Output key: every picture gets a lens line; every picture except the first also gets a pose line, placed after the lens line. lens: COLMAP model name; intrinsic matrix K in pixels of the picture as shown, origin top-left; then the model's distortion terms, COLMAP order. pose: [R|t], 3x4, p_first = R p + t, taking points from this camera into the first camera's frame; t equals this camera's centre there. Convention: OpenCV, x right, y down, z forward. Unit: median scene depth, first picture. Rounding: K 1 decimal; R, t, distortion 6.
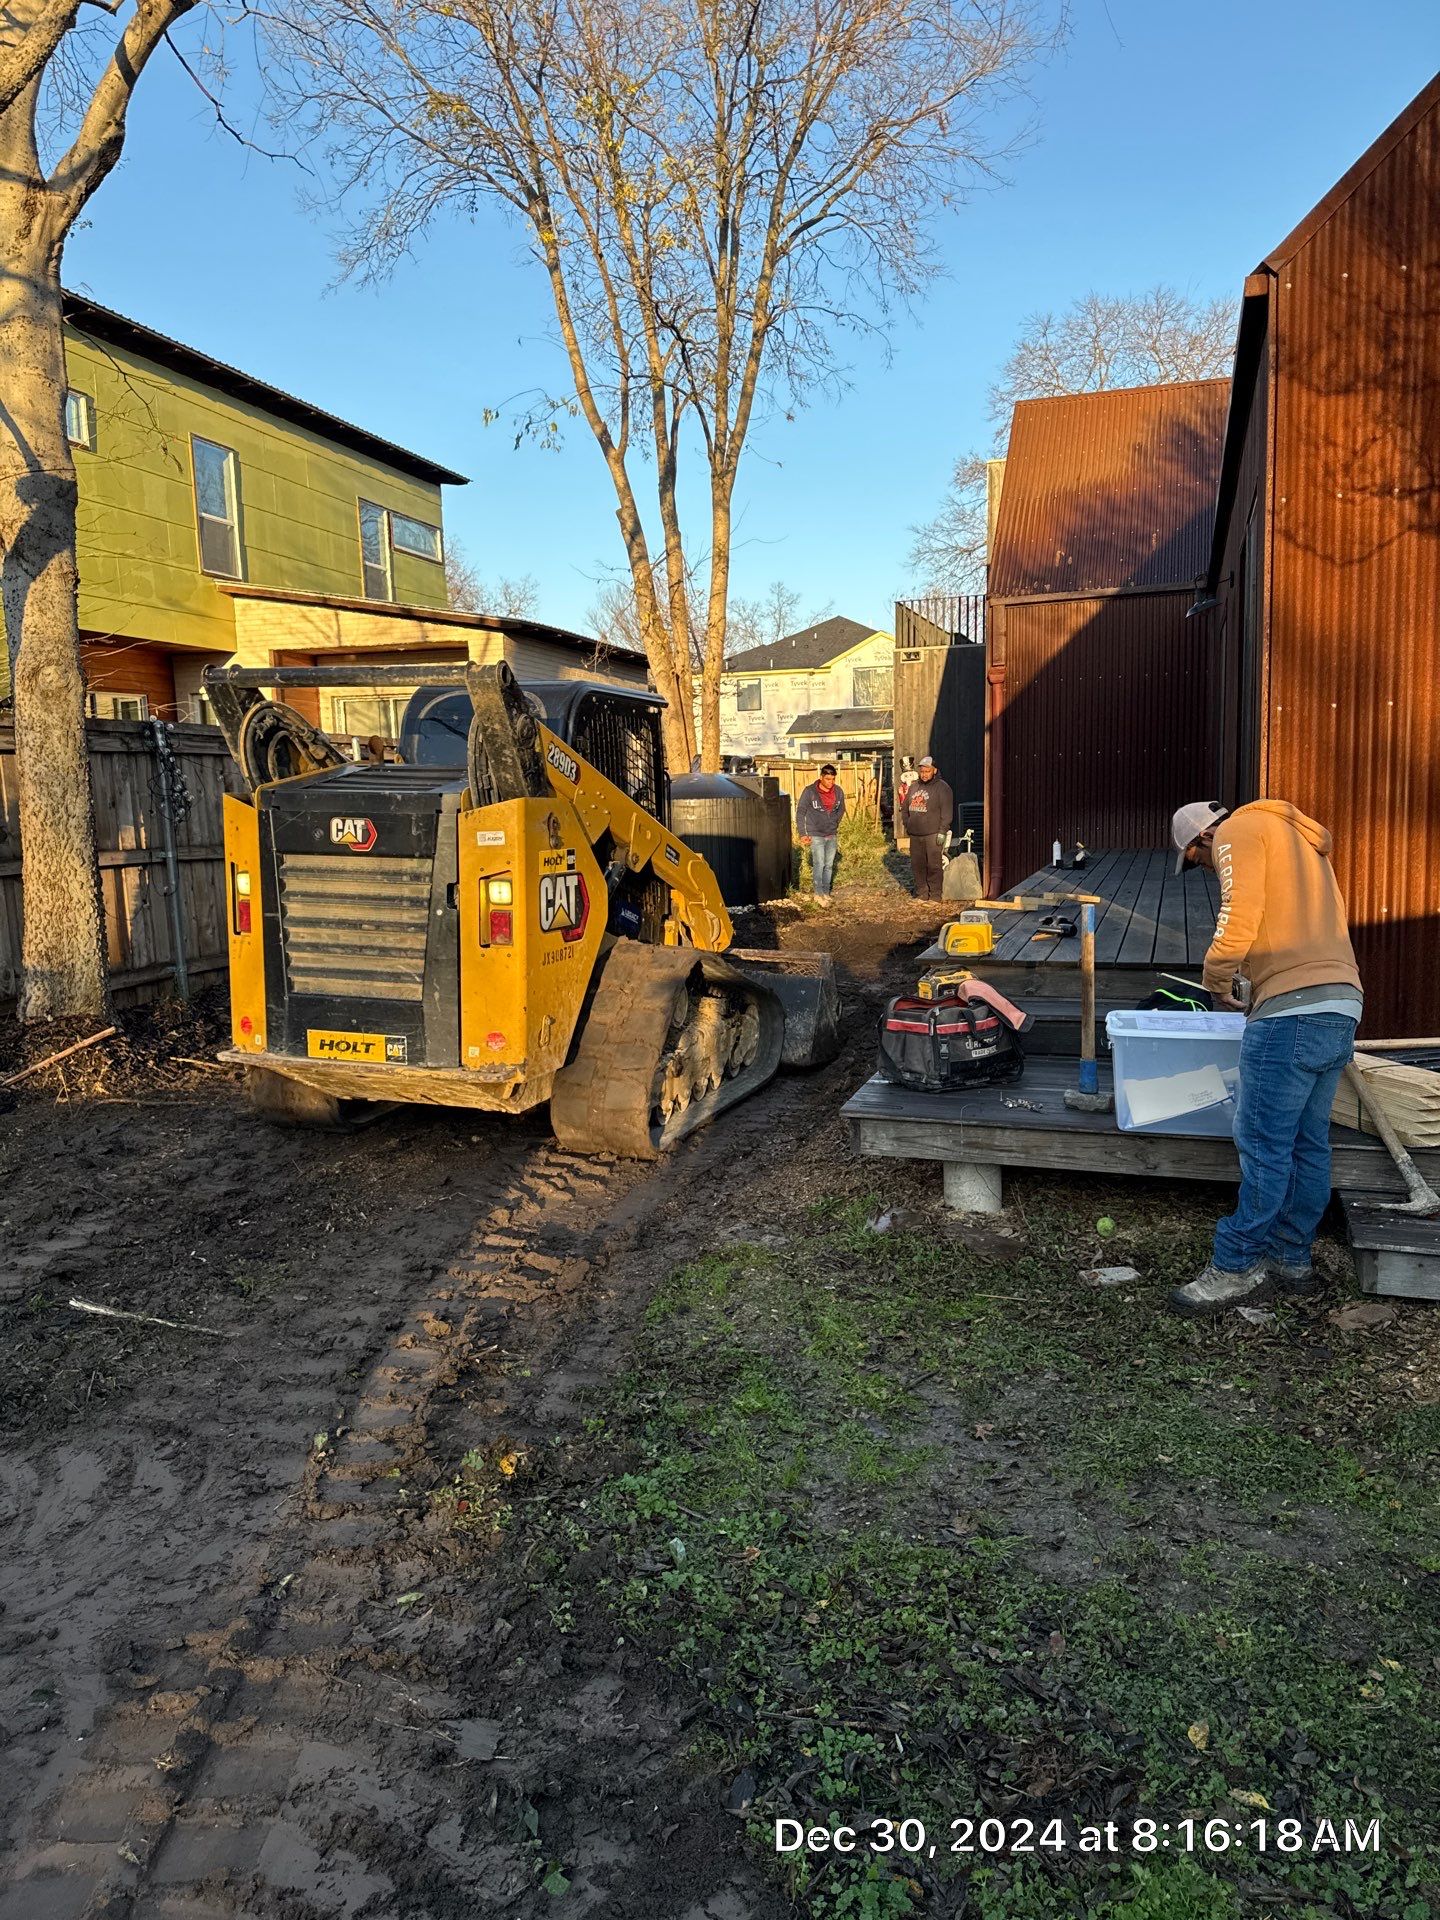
lens RADIAL K [[1319.5, 0, 706.0], [0, 1319.5, 976.8], [0, 0, 1]] dist [0.076942, -0.129936]
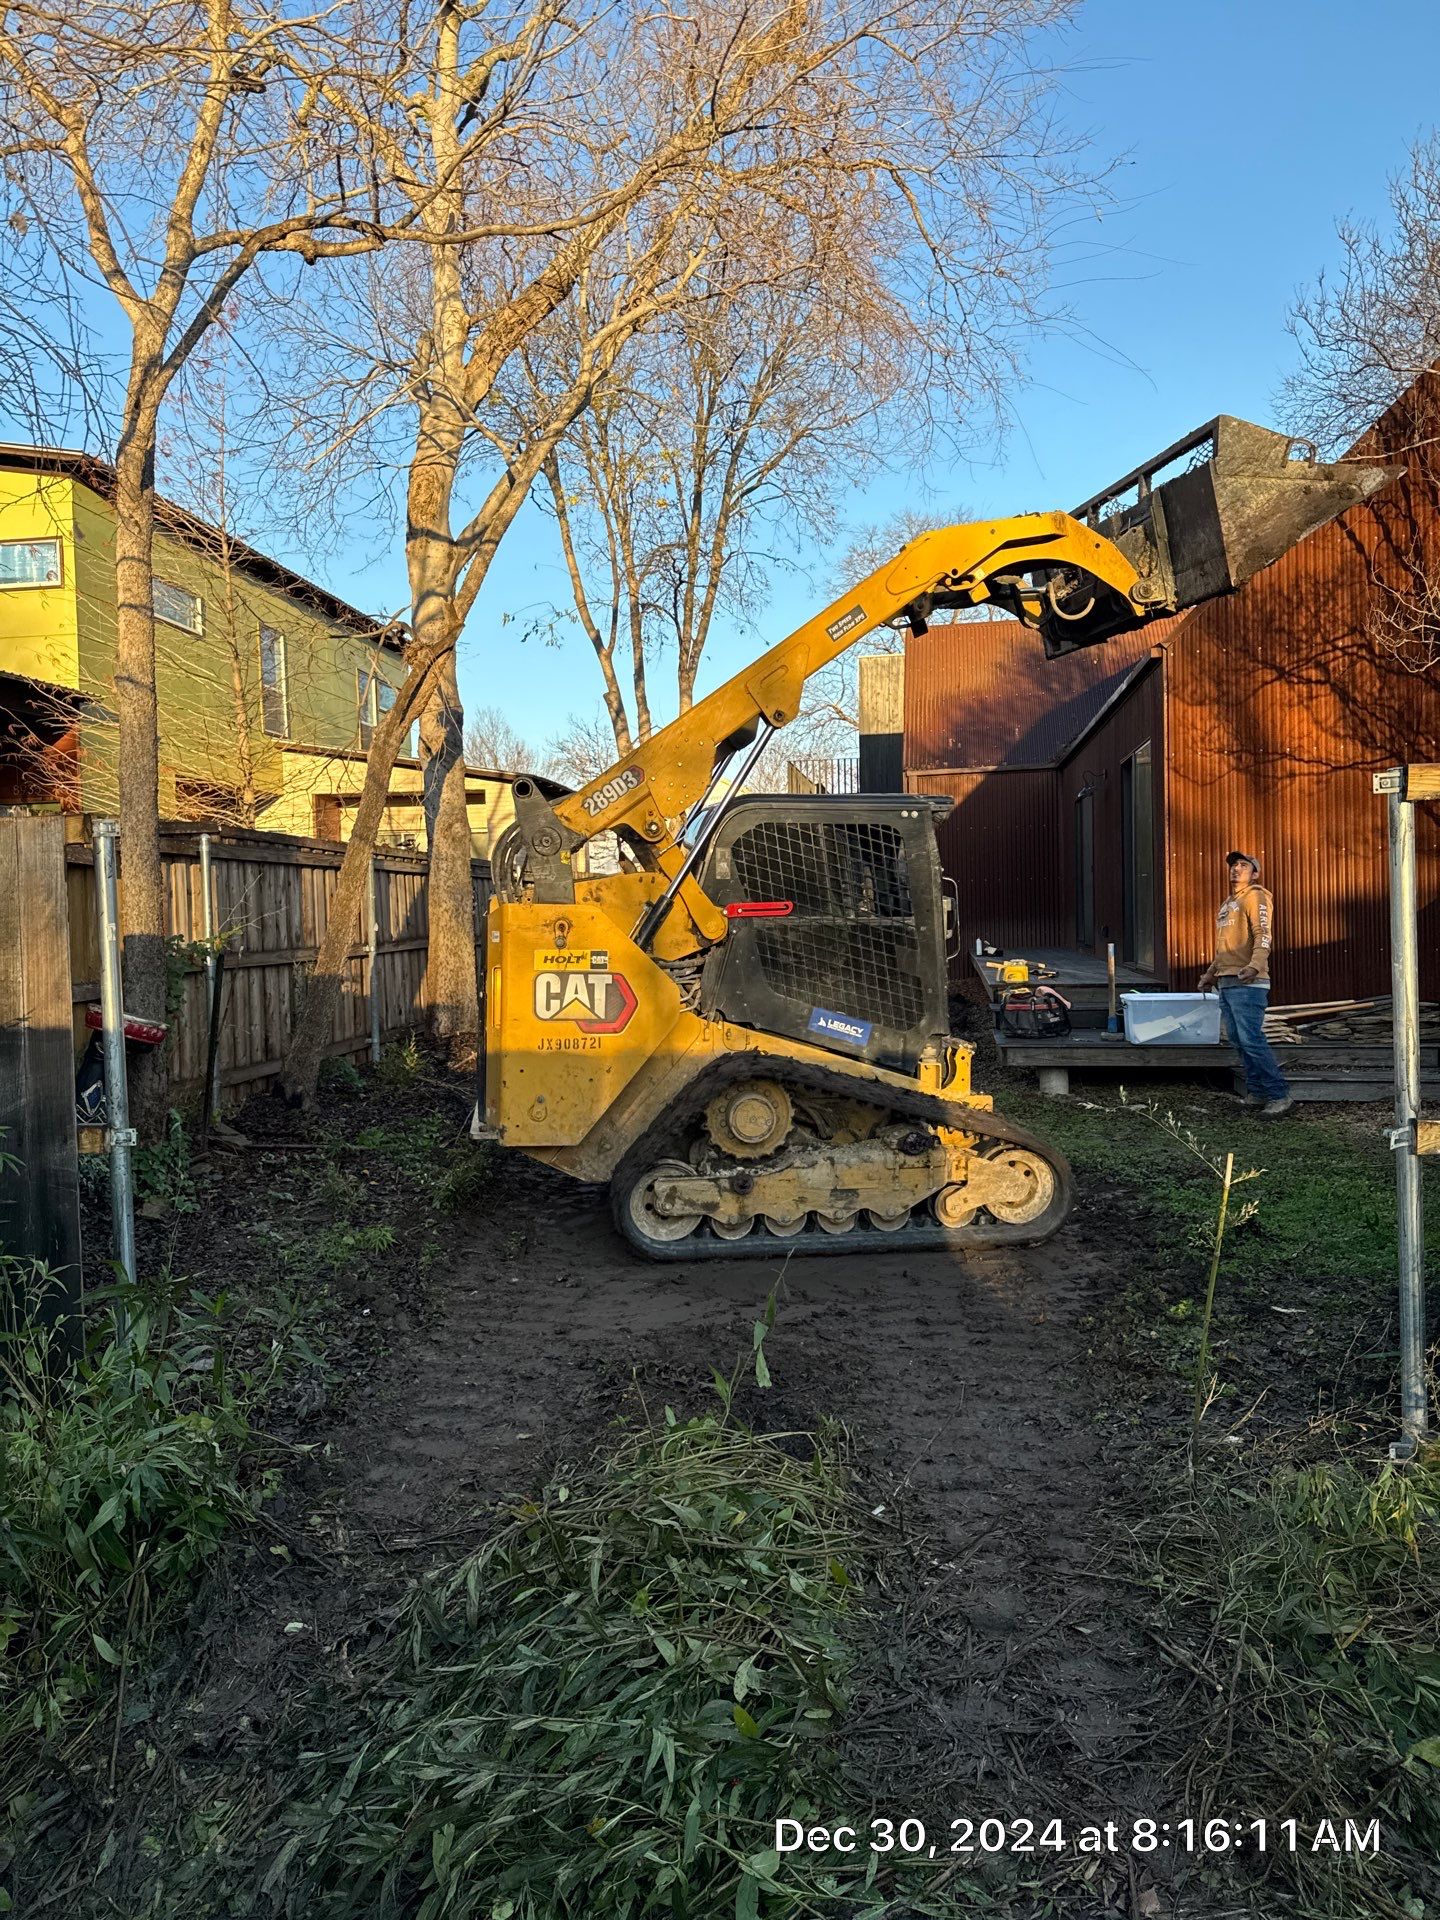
lens RADIAL K [[1309.6, 0, 672.3], [0, 1309.6, 963.4], [0, 0, 1]] dist [0.077031, 0.000417]
pose [[0.991344, -0.001800, 0.131280, -0.177179], [0.015455, 0.994553, -0.103077, 0.047160], [-0.130379, 0.104214, 0.985972, -0.259942]]
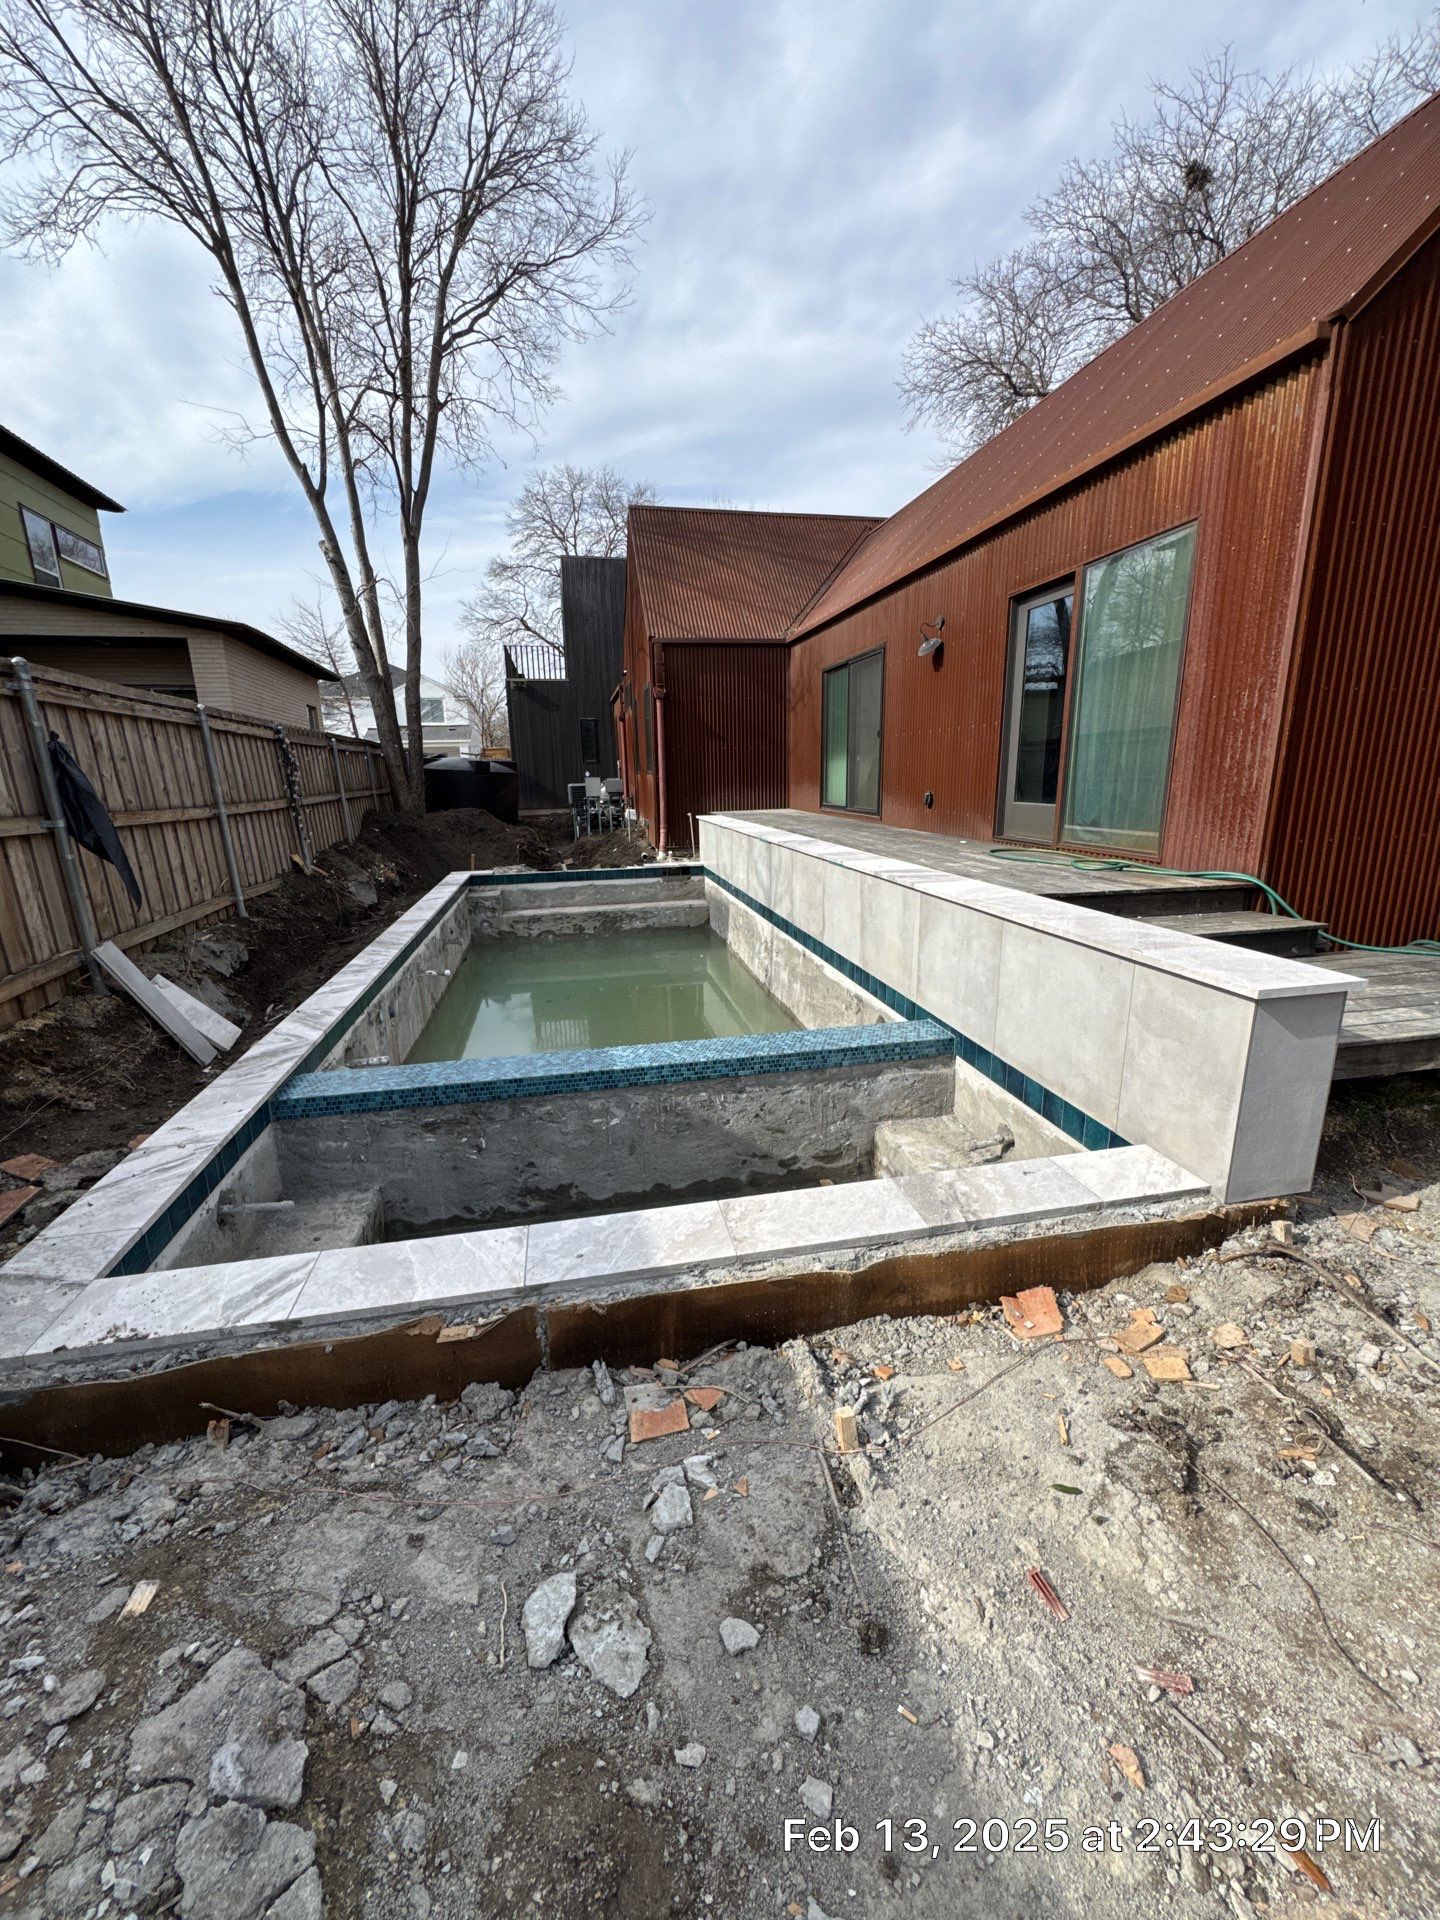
lens RADIAL K [[757.7, 0, 722.7], [0, 757.7, 969.9], [0, 0, 1]] dist [-0.009739, 0.000157]
pose [[0.862335, -0.120067, 0.491896, -0.141648], [0.069196, 0.990309, 0.120419, -0.015199], [-0.501587, -0.069804, 0.862286, 0.189797]]
